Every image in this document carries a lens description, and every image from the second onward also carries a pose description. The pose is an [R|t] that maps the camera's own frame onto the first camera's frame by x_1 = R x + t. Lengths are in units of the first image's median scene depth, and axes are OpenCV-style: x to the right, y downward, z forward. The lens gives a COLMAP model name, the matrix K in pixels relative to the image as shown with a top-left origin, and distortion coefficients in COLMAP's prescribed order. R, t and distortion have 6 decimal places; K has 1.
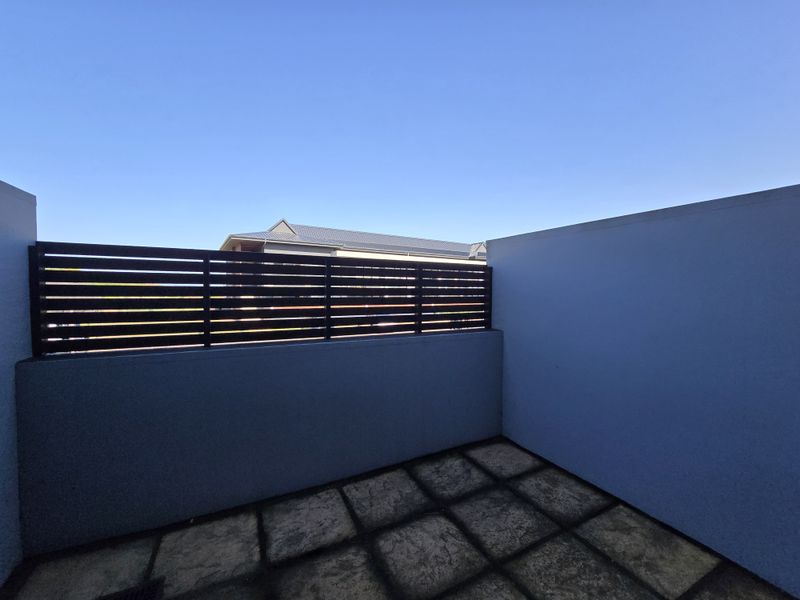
lens RADIAL K [[327.6, 0, 401.7], [0, 327.6, 299.1], [0, 0, 1]] dist [-0.014007, 0.002025]
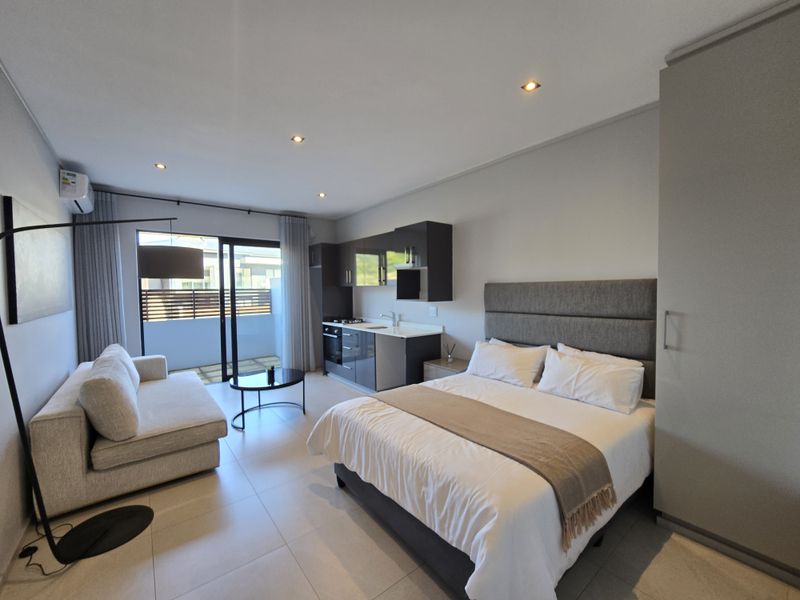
lens RADIAL K [[327.6, 0, 403.0], [0, 327.6, 301.4], [0, 0, 1]] dist [-0.014007, 0.002025]
pose [[0.977470, -0.027145, 0.209320, 0.769499], [0.024632, 0.999590, 0.014604, -0.014931], [-0.209630, -0.009119, 0.977738, -1.733999]]
